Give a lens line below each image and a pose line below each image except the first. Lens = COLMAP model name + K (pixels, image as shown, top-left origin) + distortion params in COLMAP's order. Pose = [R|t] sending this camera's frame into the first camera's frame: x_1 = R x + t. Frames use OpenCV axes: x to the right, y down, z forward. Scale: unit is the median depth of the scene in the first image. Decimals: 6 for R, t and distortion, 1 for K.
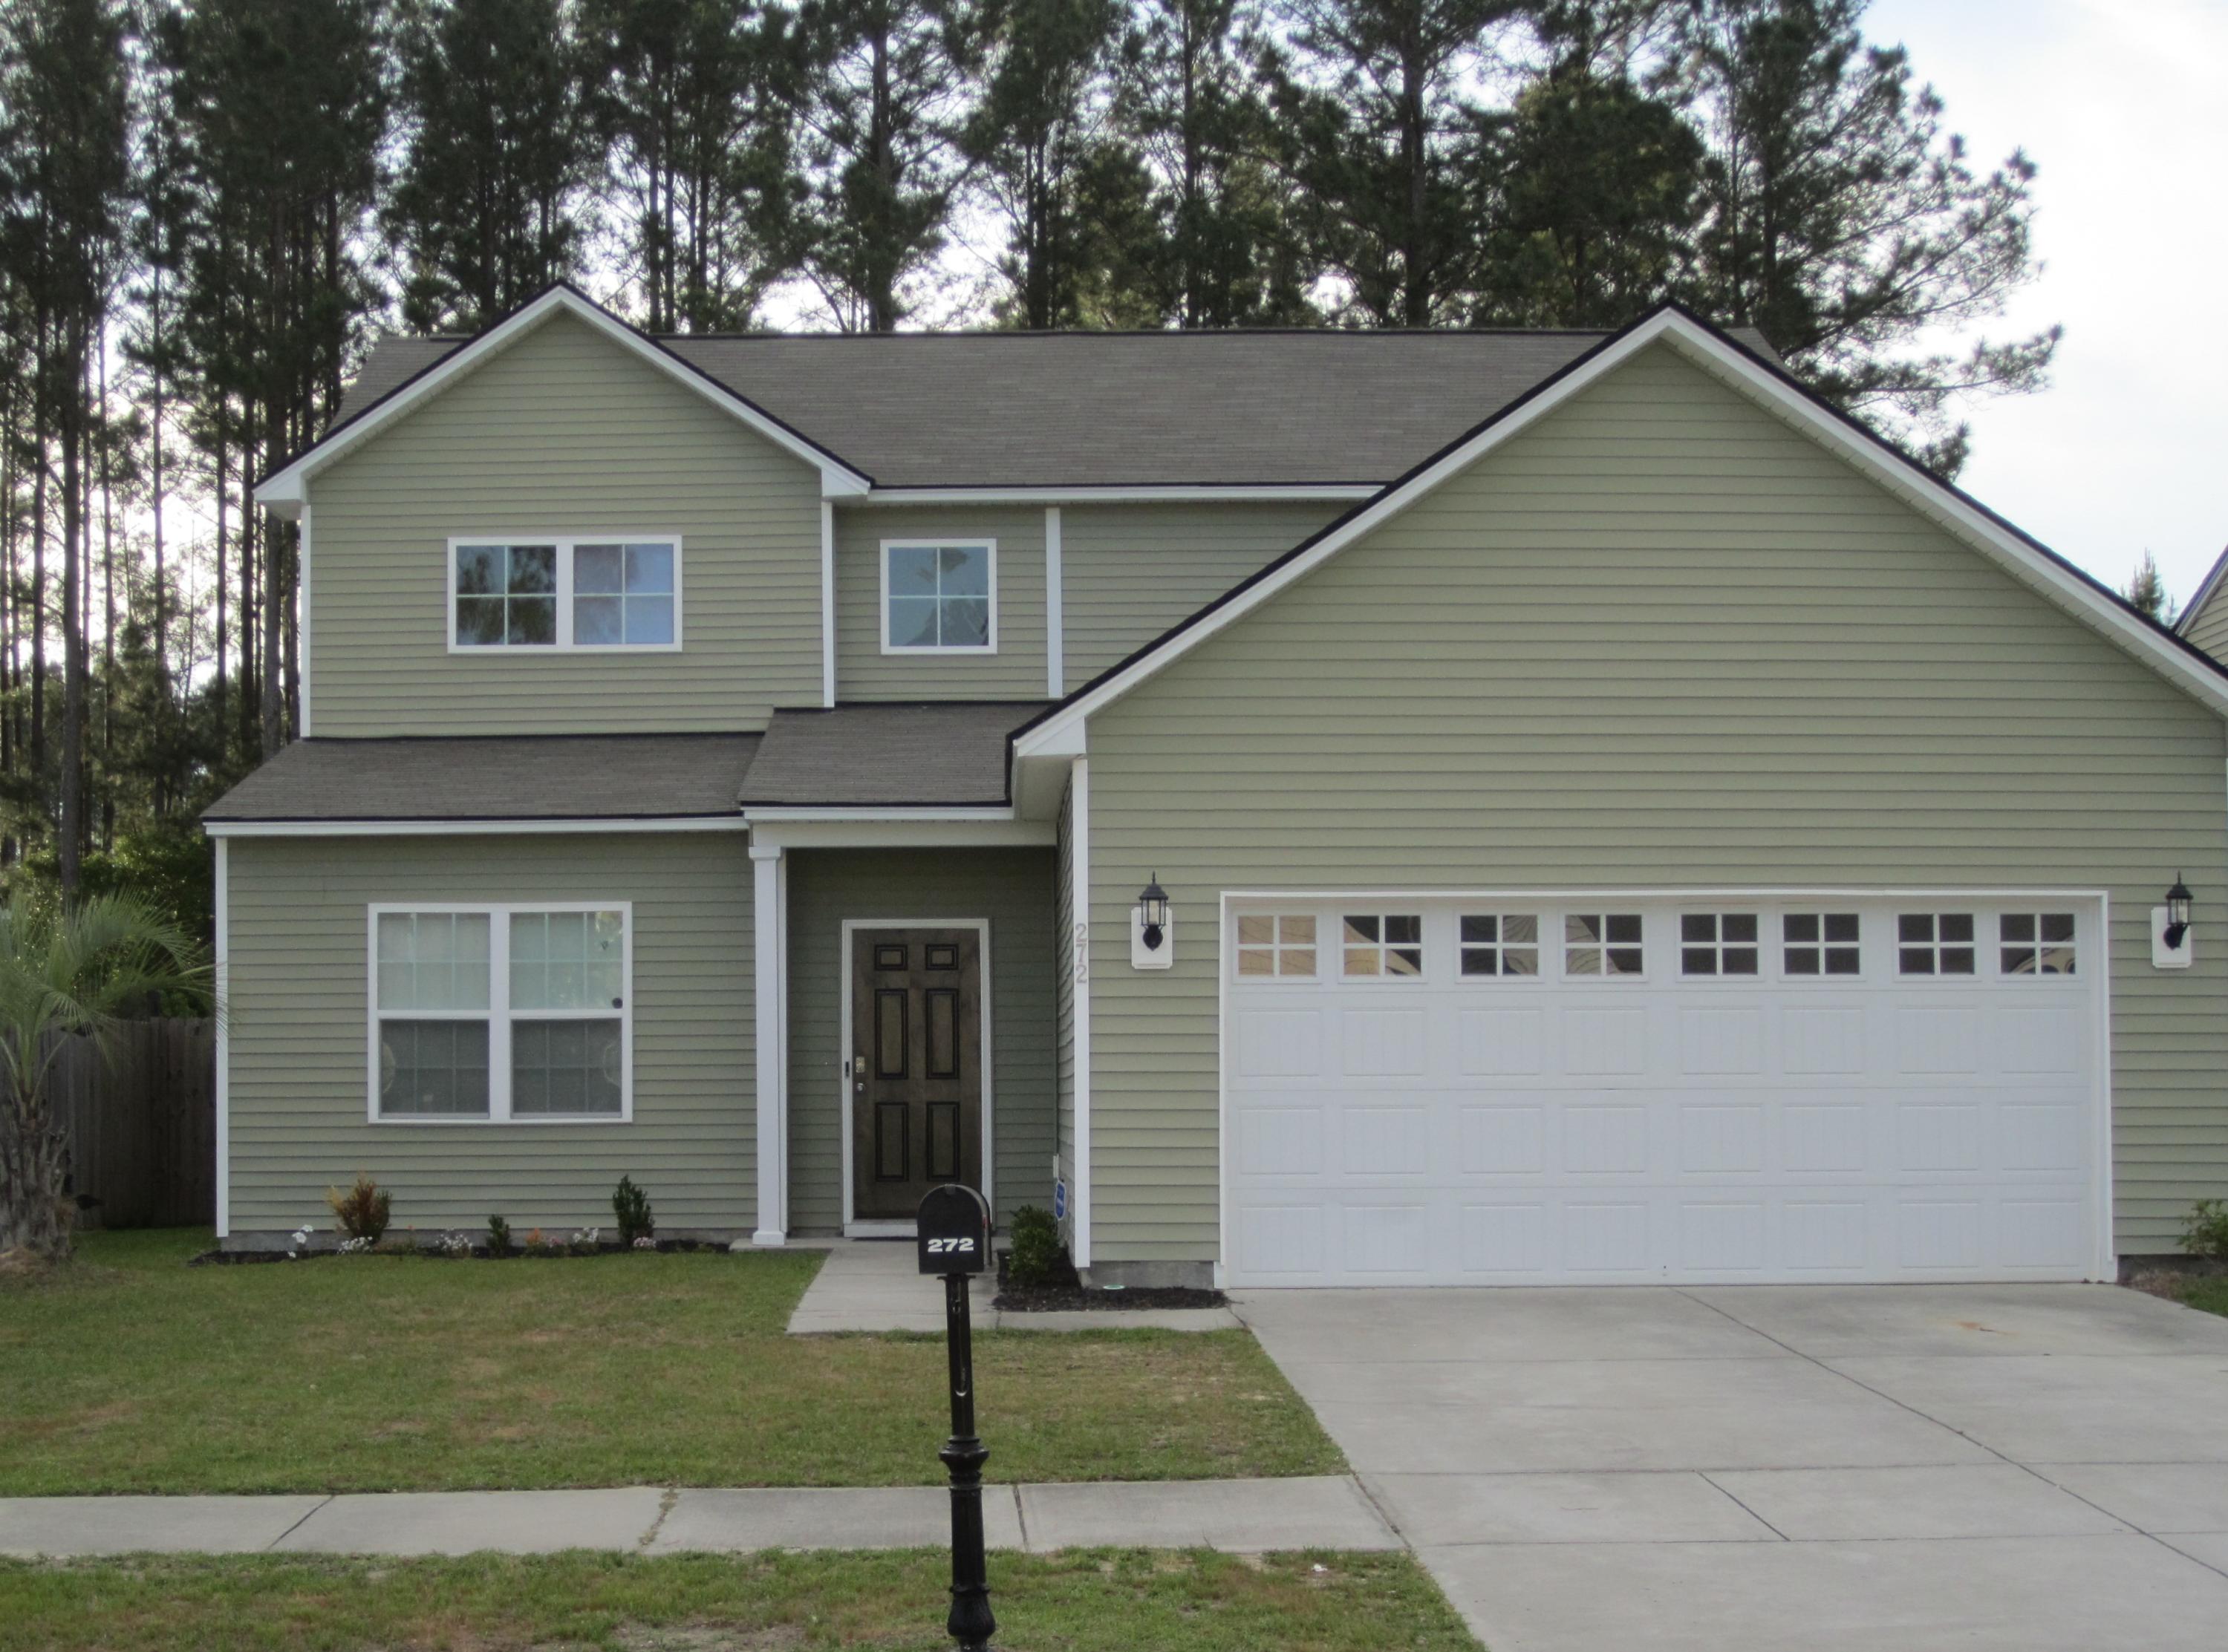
lens RADIAL K [[4468.2, 0, 1114.0], [0, 4468.2, 826.0], [0, 0, 1]] dist [-0.261375, 0.766338]
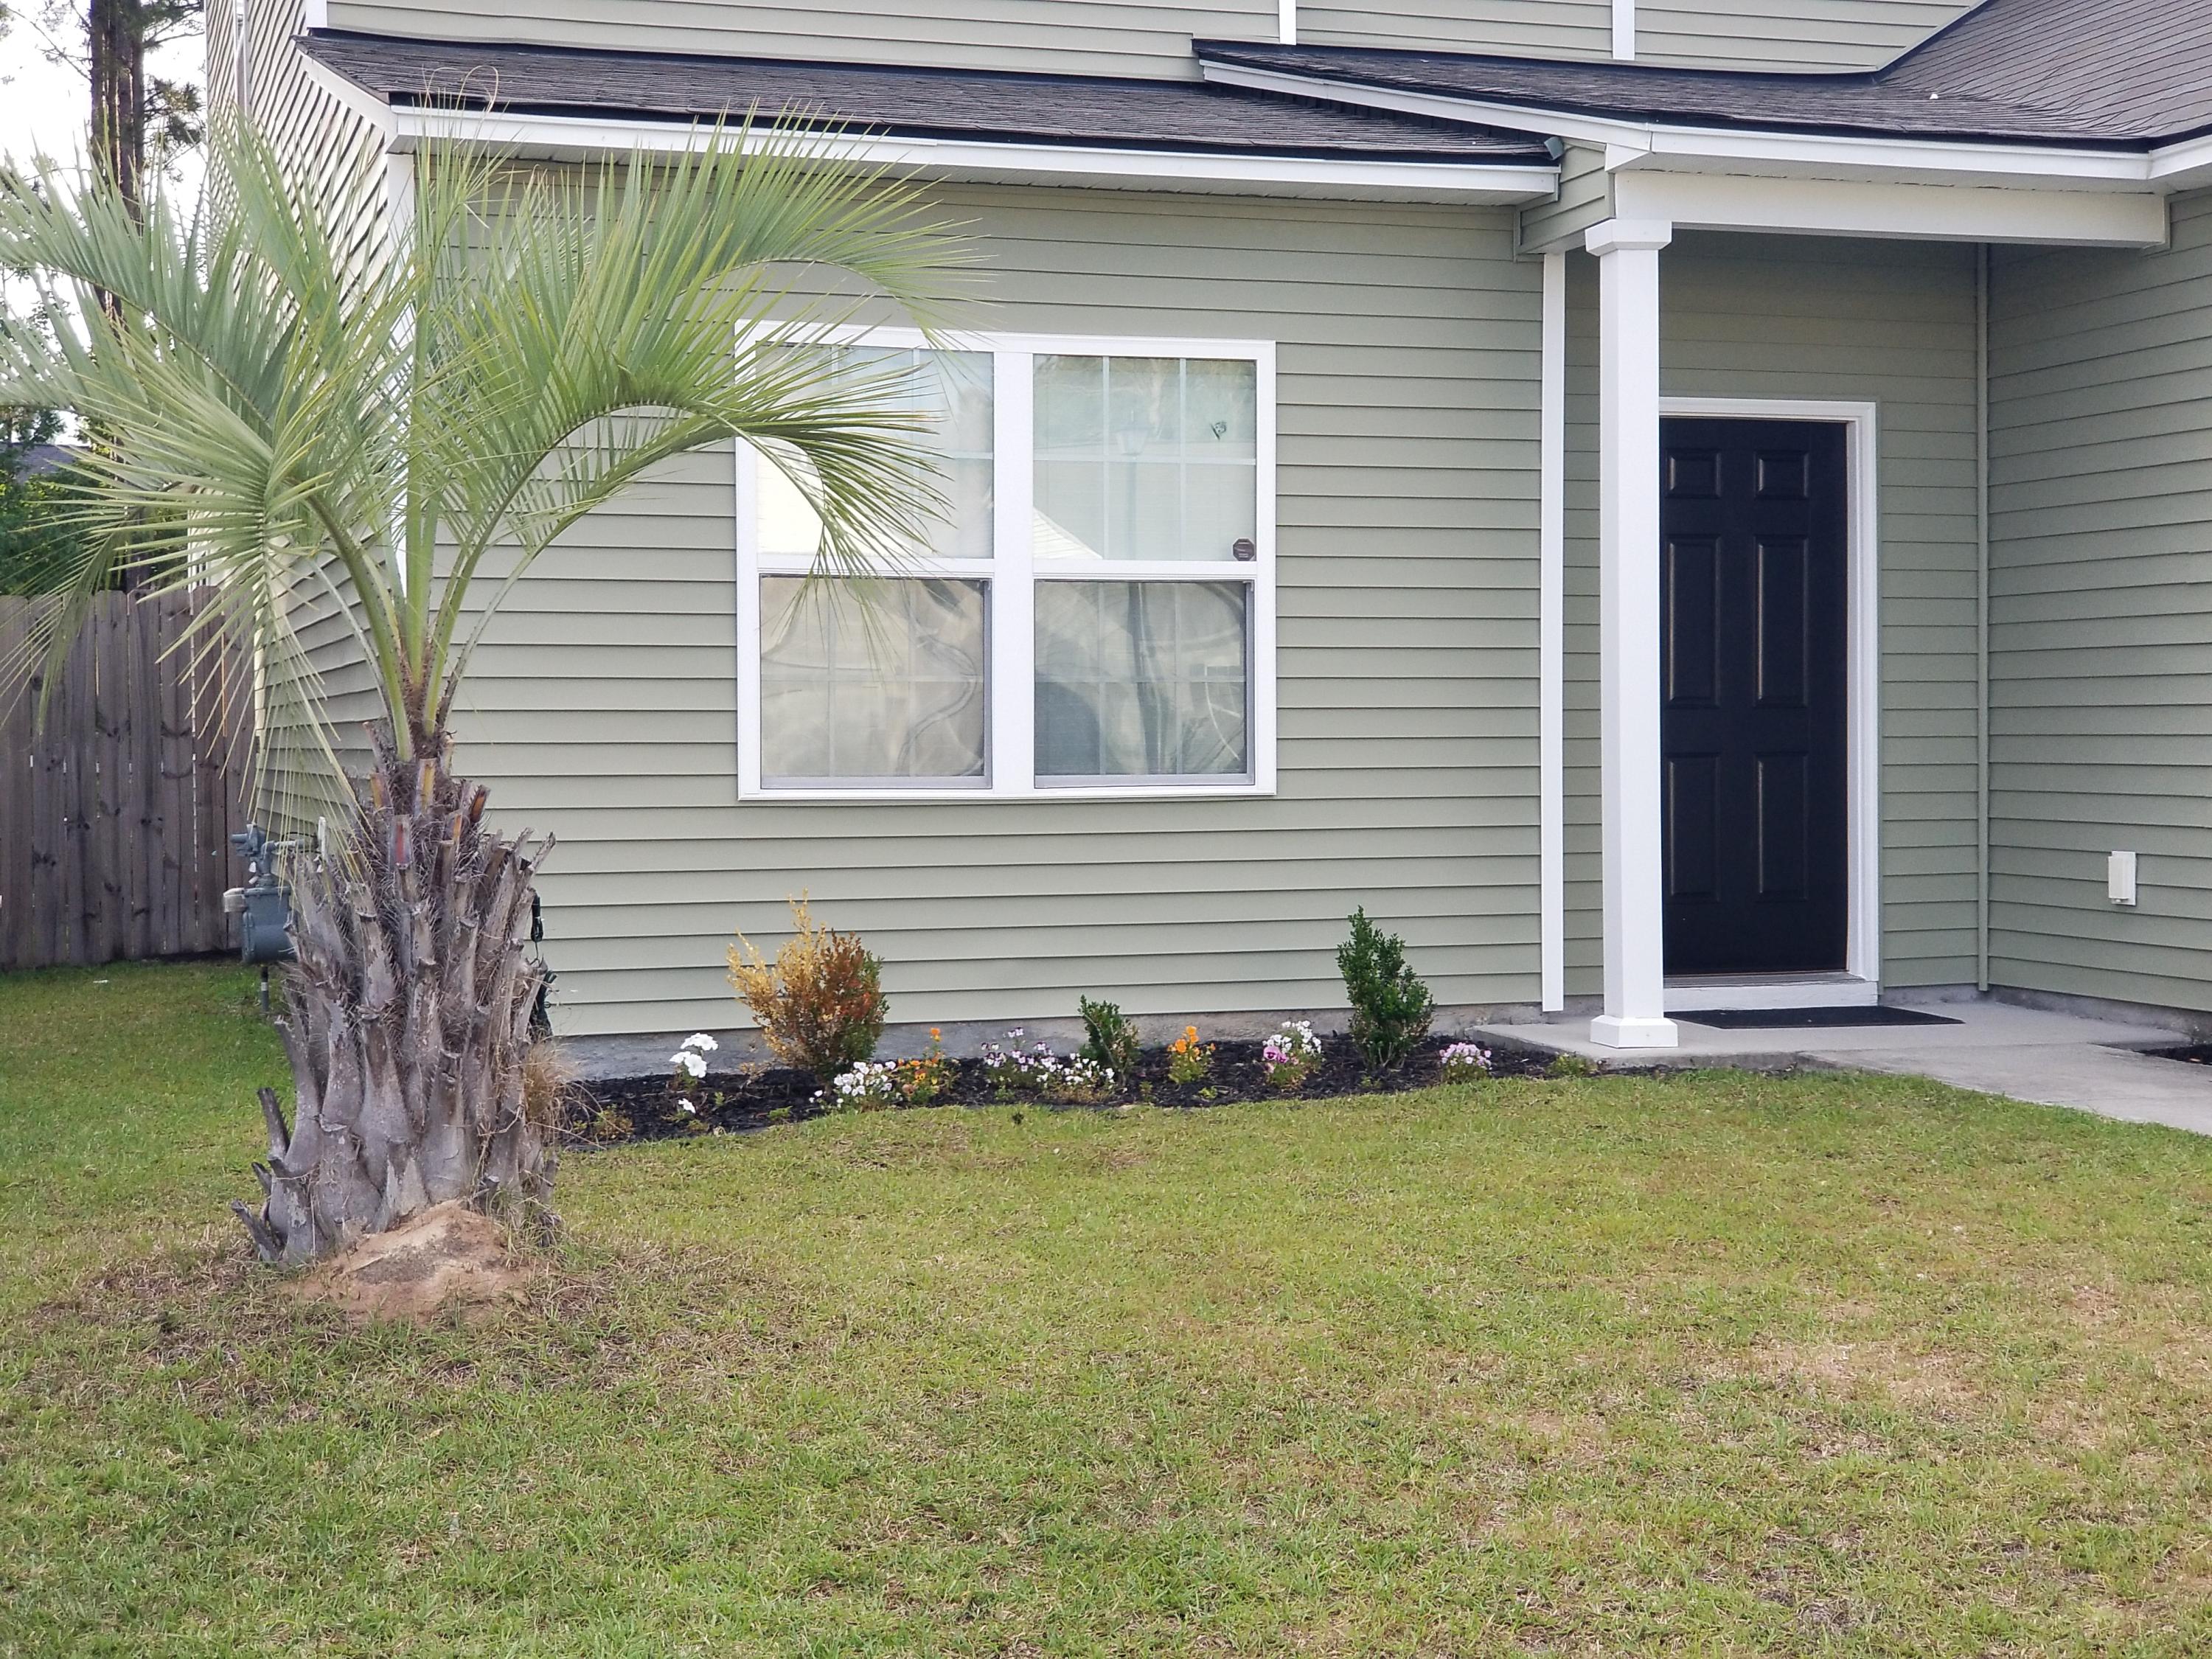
lens RADIAL K [[3426.4, 0, 1106.0], [0, 3426.4, 829.5], [0, 0, 1]] dist [0.145317, 0.005484]
pose [[0.942400, -0.004340, 0.334461, -0.251203], [-0.023886, 0.996490, 0.080235, 0.040481], [-0.333635, -0.083603, 0.938988, 0.650127]]
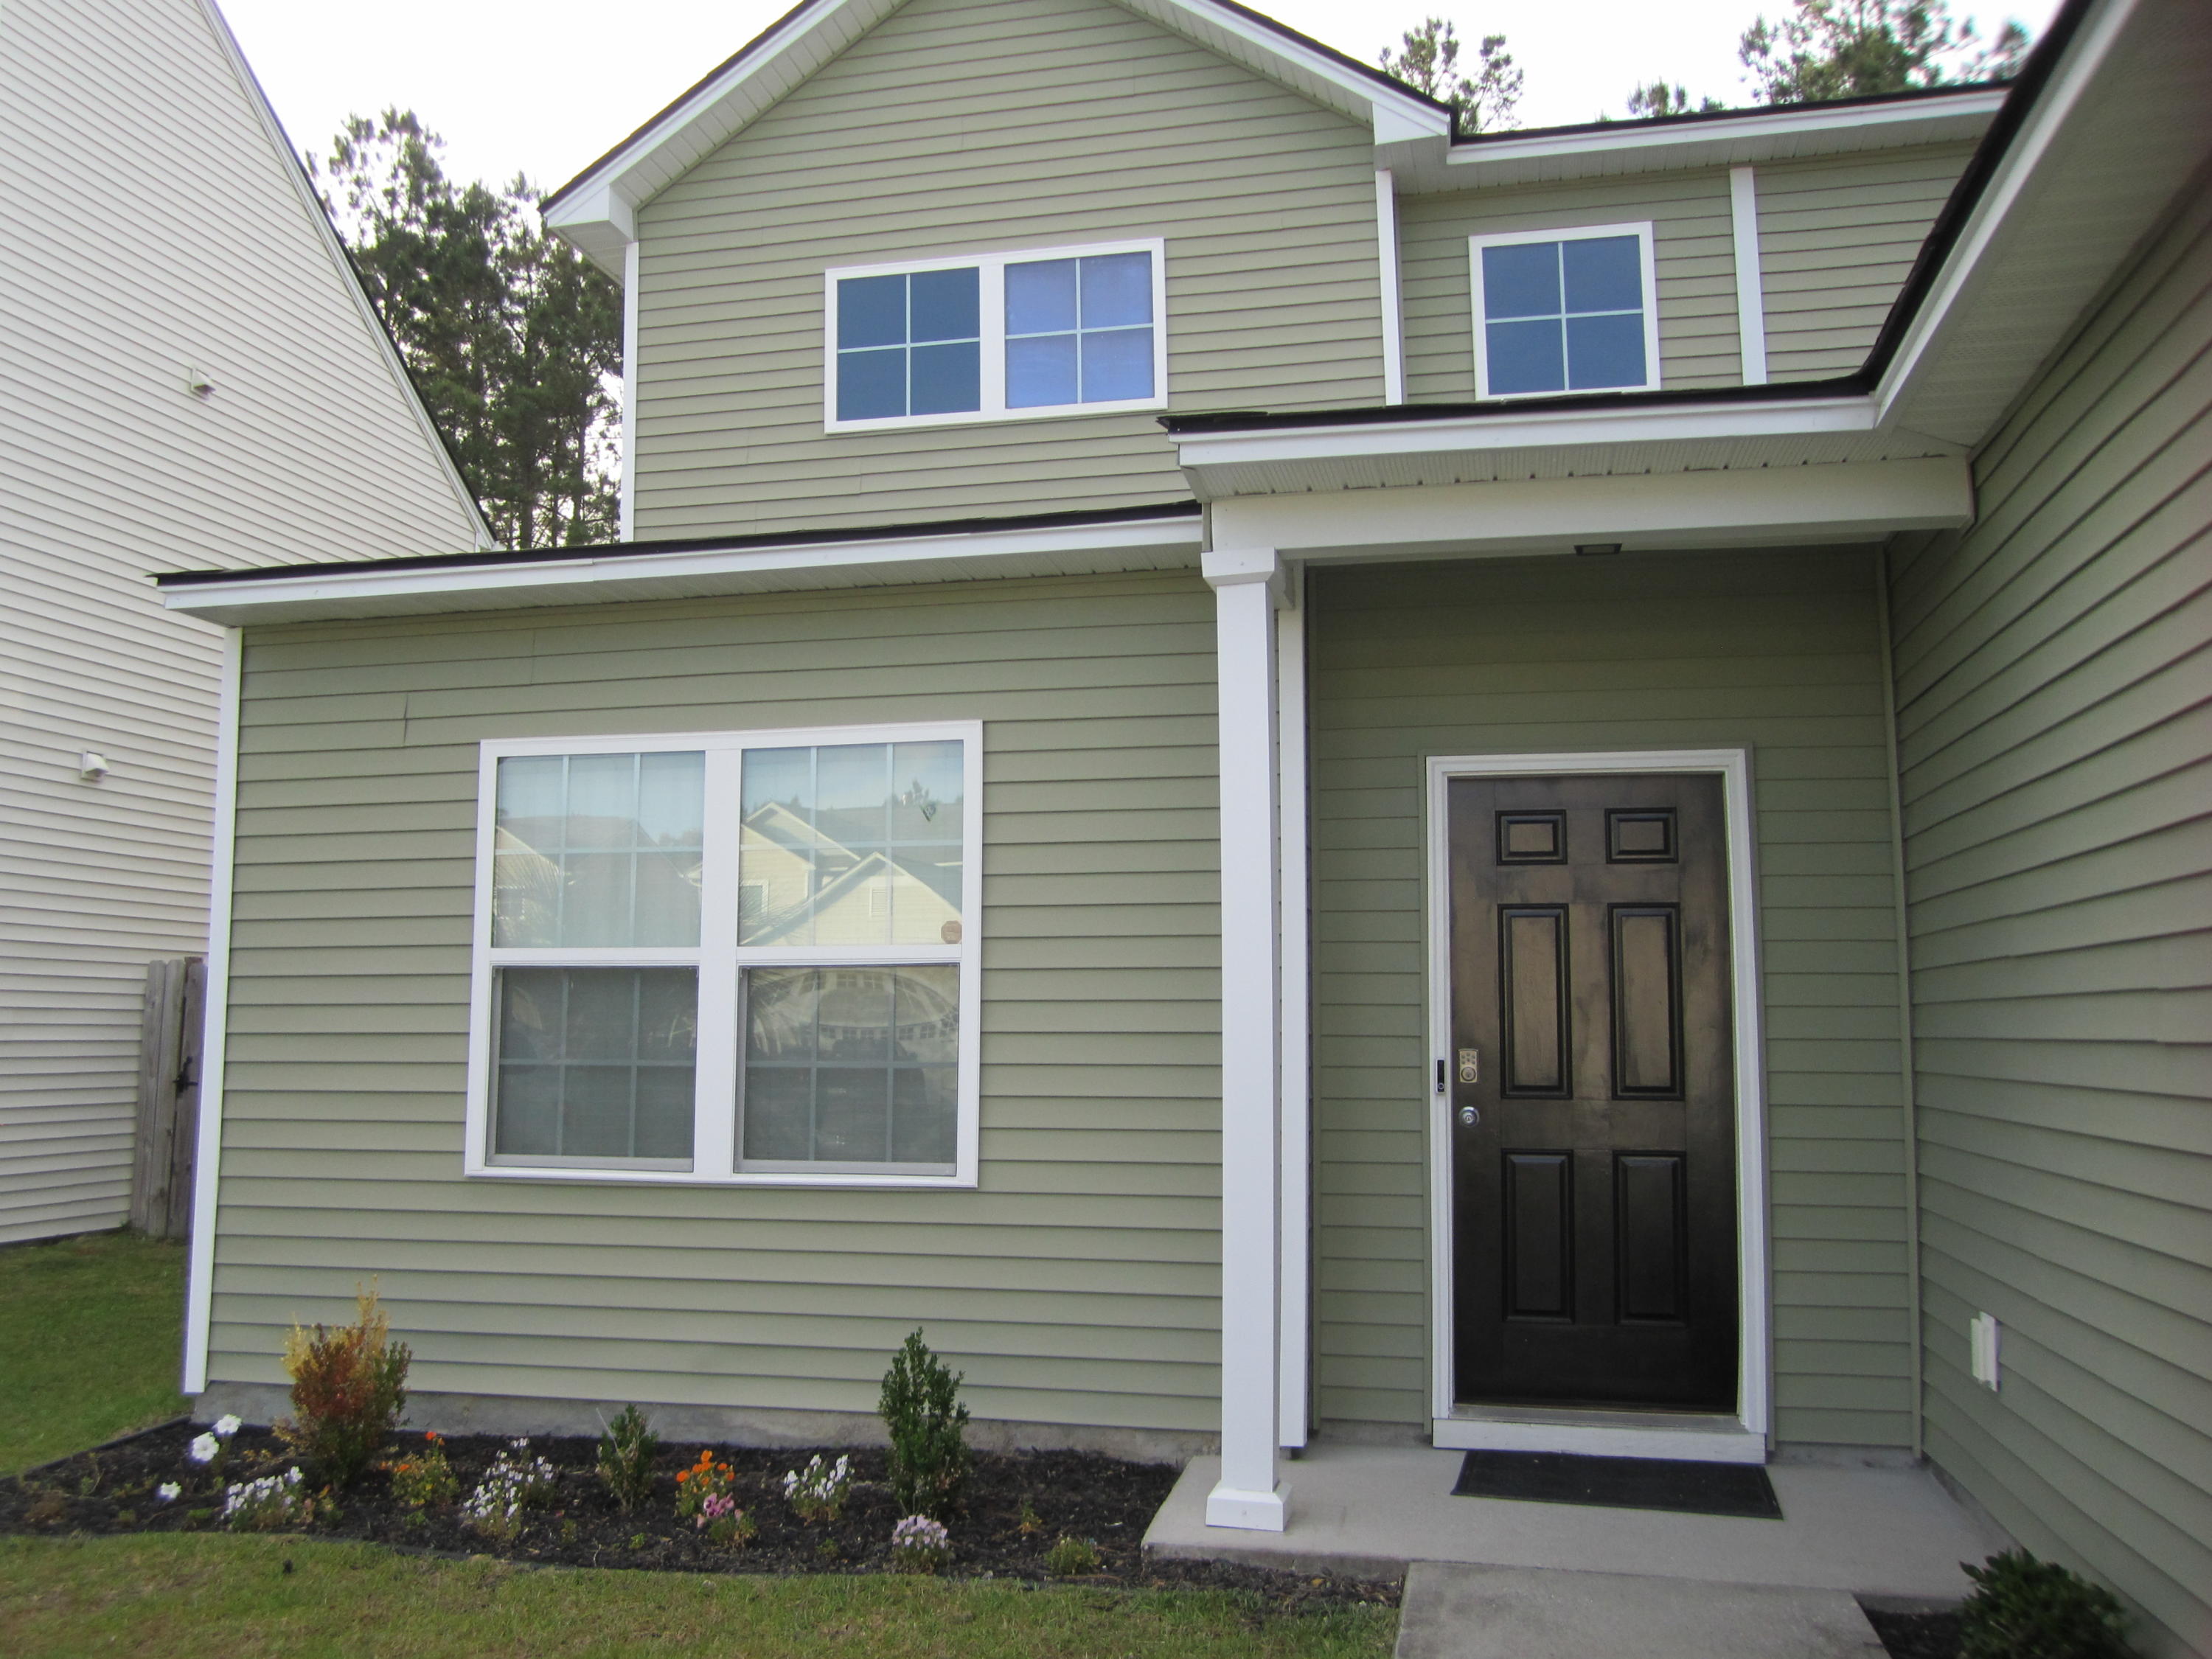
lens RADIAL K [[1842.2, 0, 1143.9], [0, 1842.2, 822.0], [0, 0, 1]] dist [-0.042737, -0.007990]
pose [[0.978898, -0.015054, -0.203794, -0.050869], [0.003736, 0.998434, -0.055809, 0.039053], [0.204316, 0.053870, 0.977422, 0.811054]]
